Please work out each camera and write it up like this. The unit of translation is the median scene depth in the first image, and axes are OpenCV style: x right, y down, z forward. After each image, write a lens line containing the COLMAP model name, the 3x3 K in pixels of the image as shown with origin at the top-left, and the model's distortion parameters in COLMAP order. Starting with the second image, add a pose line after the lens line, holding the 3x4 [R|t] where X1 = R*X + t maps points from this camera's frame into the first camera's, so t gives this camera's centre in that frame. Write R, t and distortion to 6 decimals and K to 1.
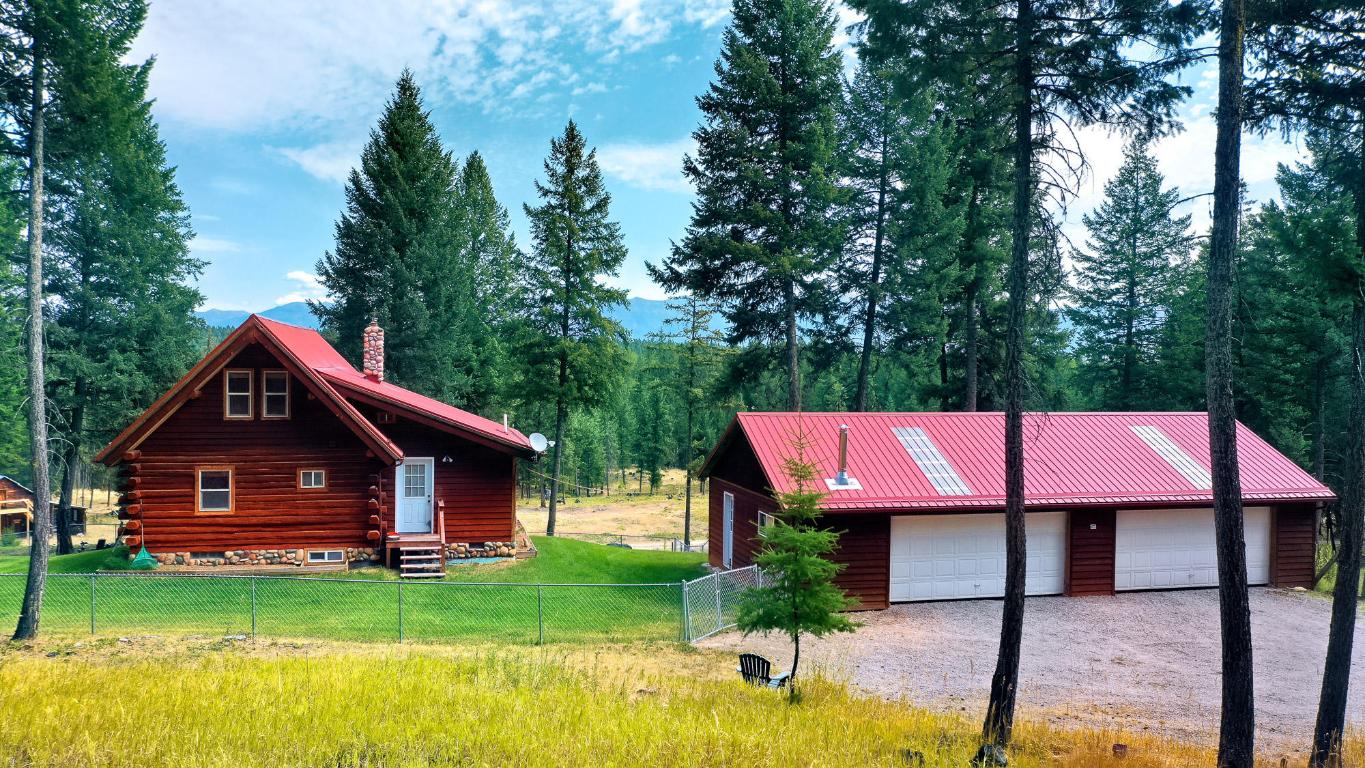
lens RADIAL K [[1069.5, 0, 682.5], [0, 1069.5, 384.0], [0, 0, 1]] dist [-0.003482, -0.008018]
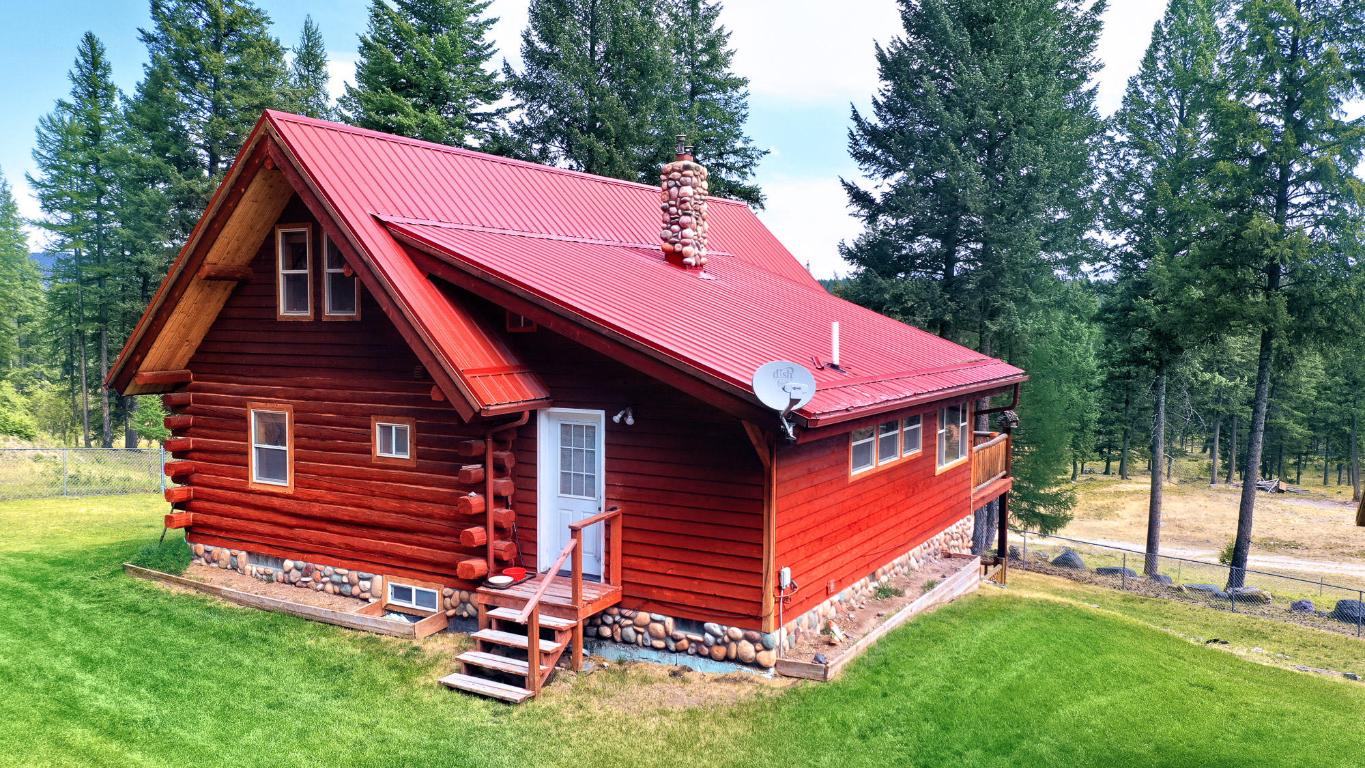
lens RADIAL K [[1069.5, 0, 682.5], [0, 1069.5, 384.0], [0, 0, 1]] dist [-0.003482, -0.008018]
pose [[0.725641, 0.037842, -0.687032, 0.095659], [-0.009873, 0.998956, 0.044595, 0.039333], [0.688002, -0.025577, 0.725258, 0.734944]]
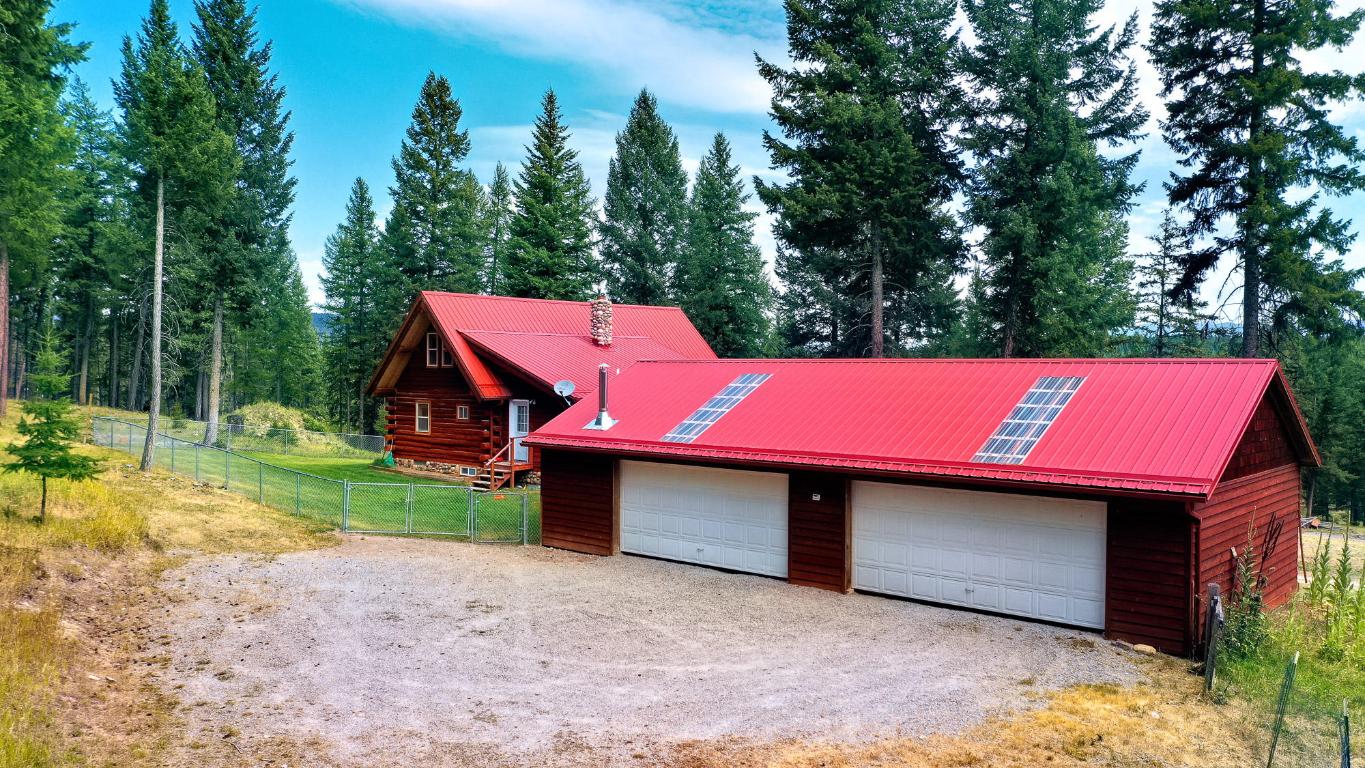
lens RADIAL K [[1069.5, 0, 682.5], [0, 1069.5, 384.0], [0, 0, 1]] dist [-0.003482, -0.008018]
pose [[0.571540, 0.005503, -0.820555, 0.913897], [-0.017305, 0.999836, -0.005348, 0.055882], [0.820391, 0.017257, 0.571542, 0.462479]]
